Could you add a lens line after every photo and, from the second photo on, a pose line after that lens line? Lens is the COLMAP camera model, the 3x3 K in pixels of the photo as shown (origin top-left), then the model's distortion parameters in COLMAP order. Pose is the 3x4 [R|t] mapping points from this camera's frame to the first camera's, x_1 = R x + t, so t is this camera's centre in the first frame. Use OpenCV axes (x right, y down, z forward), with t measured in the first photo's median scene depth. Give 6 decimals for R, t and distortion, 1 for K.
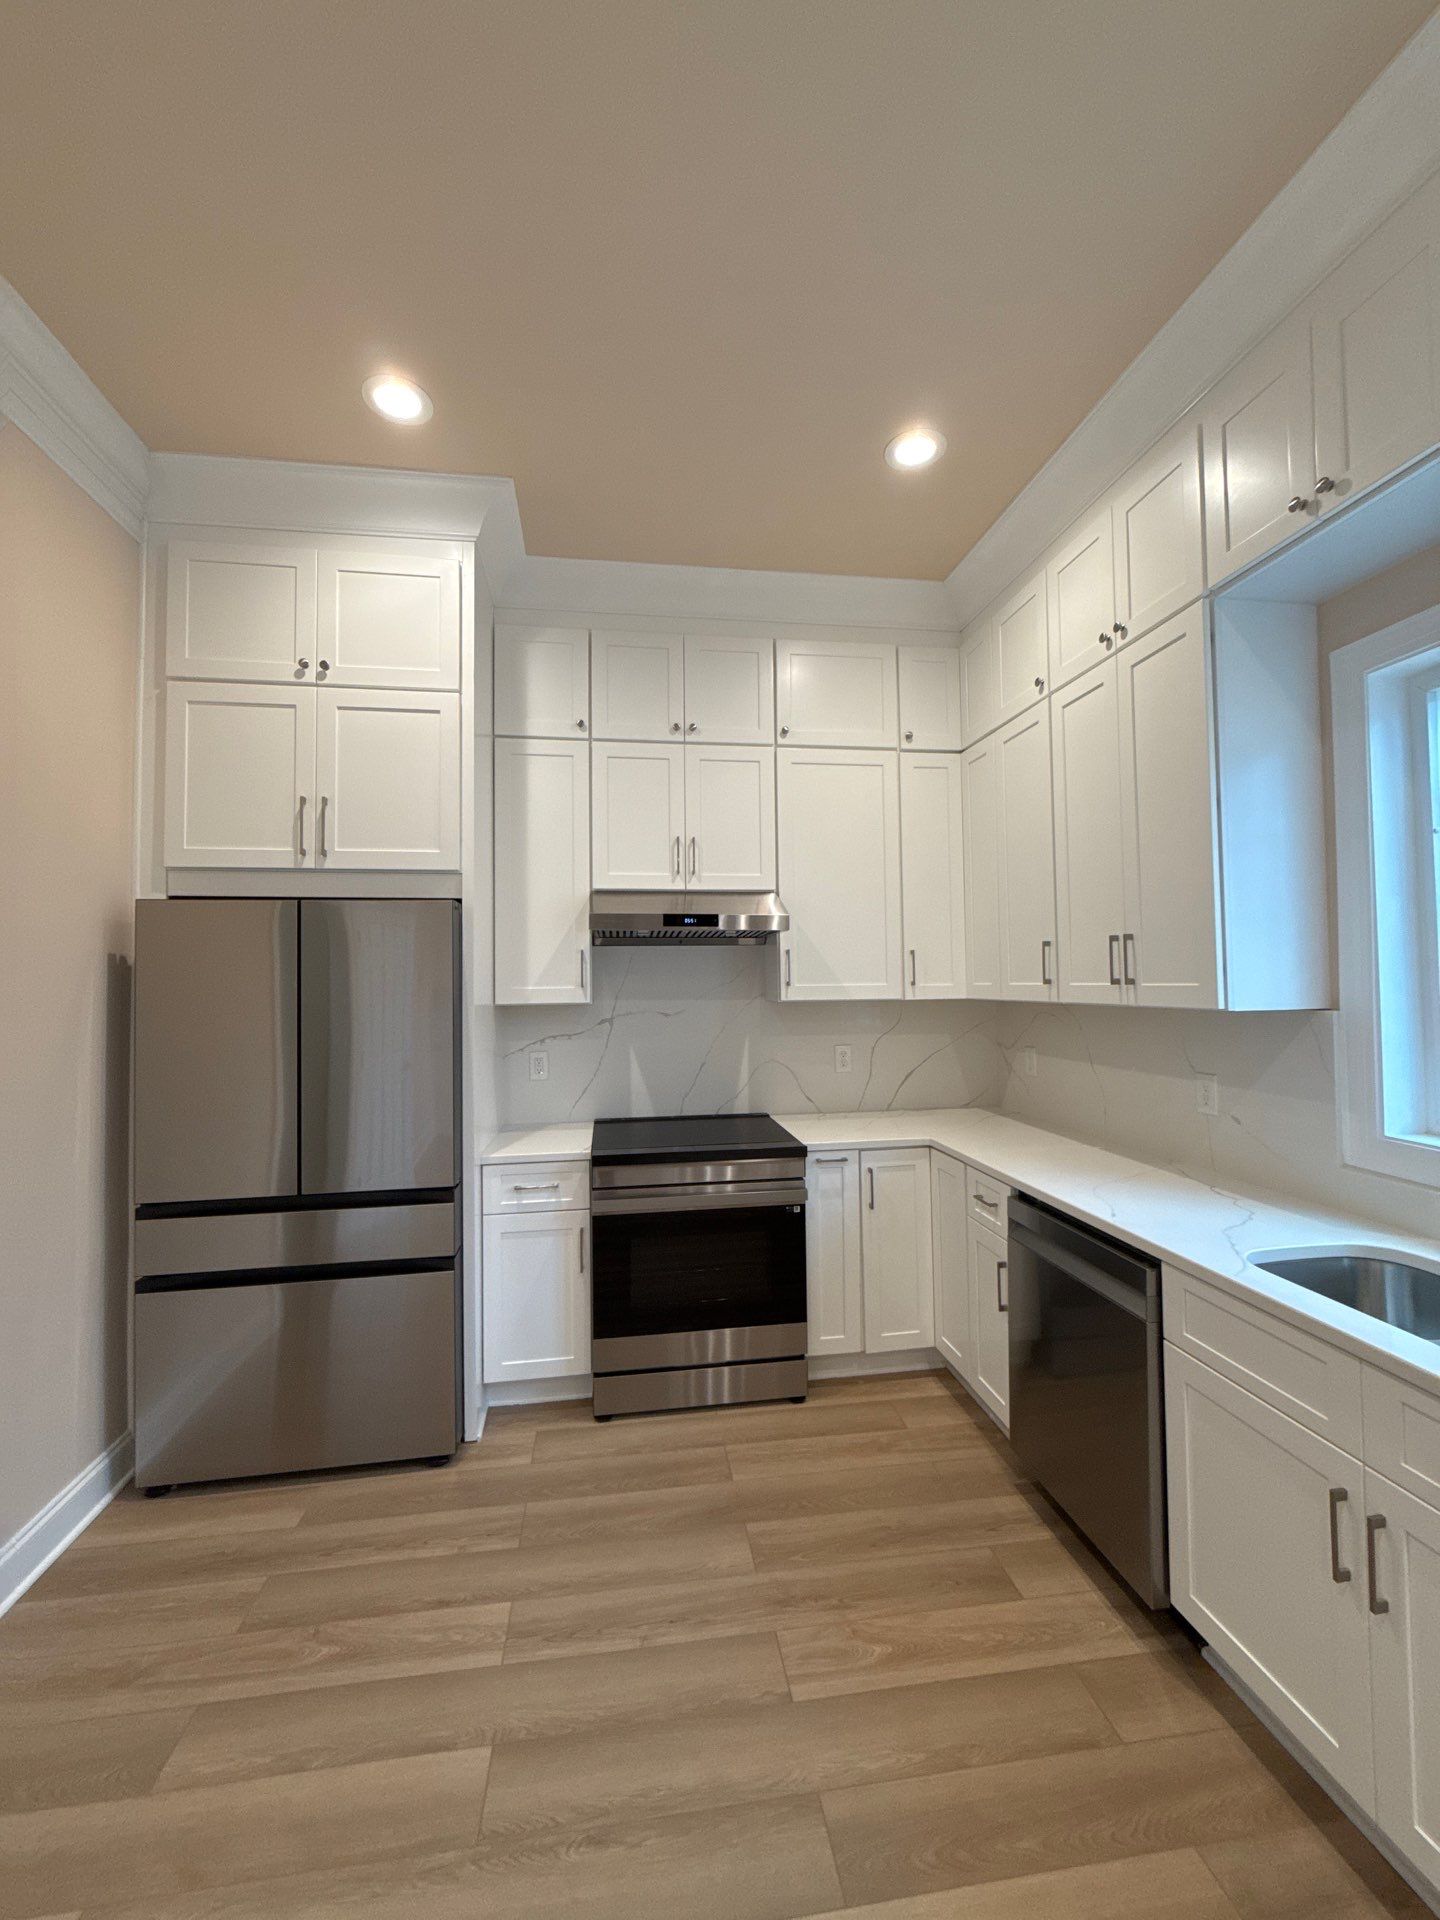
lens RADIAL K [[761.2, 0, 722.5], [0, 761.2, 958.9], [0, 0, 1]] dist [0.002222, 0.000092]
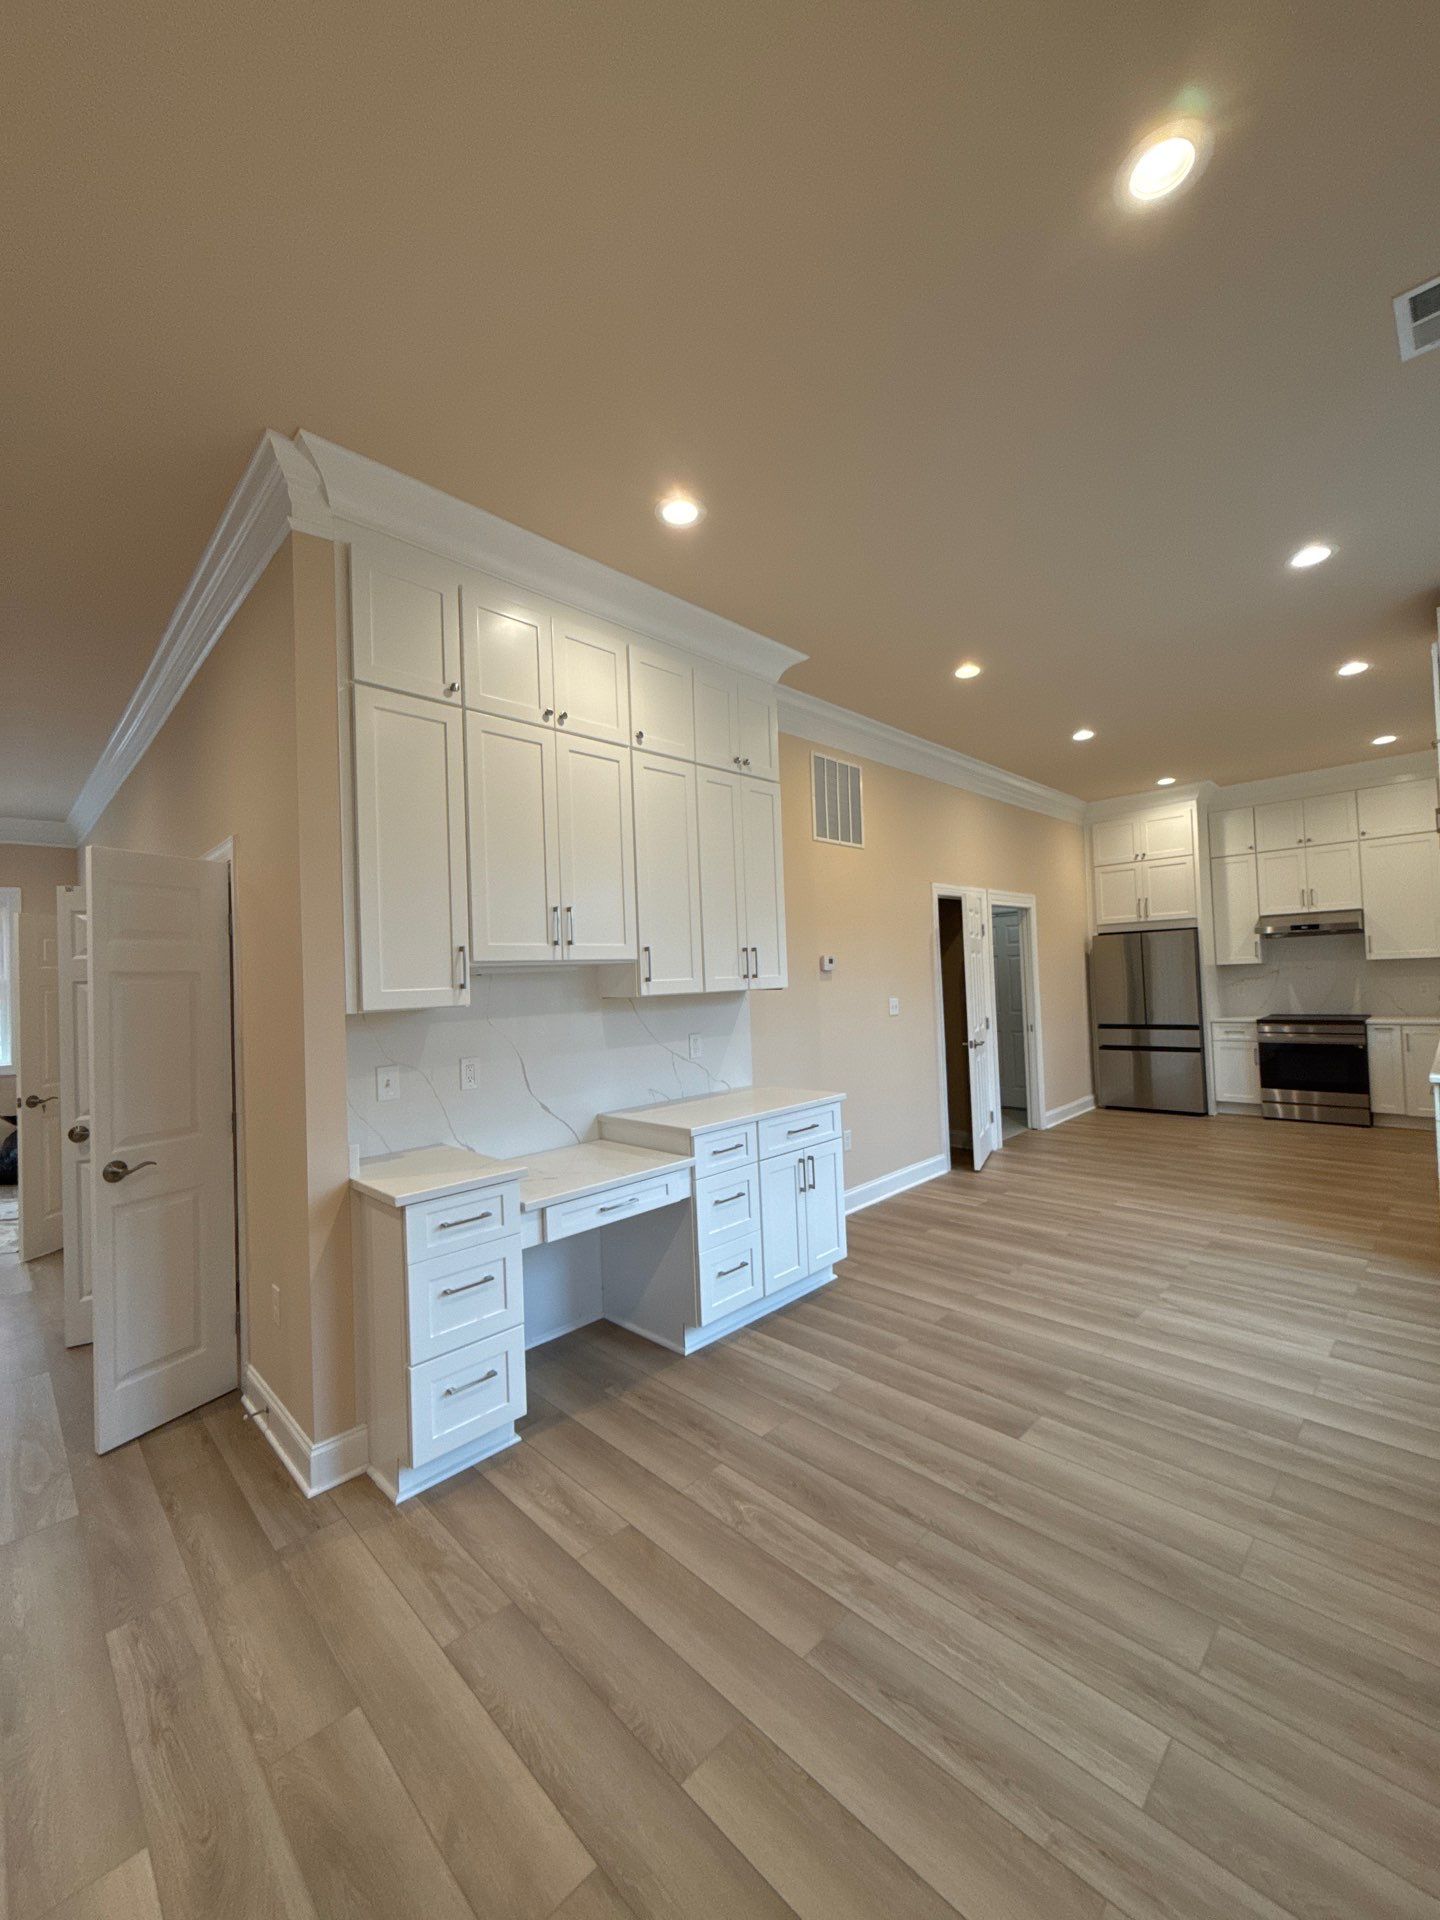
lens RADIAL K [[761.2, 0, 721.1], [0, 761.2, 964.5], [0, 0, 1]] dist [0.002222, 0.000092]
pose [[0.603962, -0.031231, -0.796401, 0.783339], [0.054577, 0.998507, 0.002233, -0.040811], [0.795142, -0.044814, 0.604765, -1.988451]]
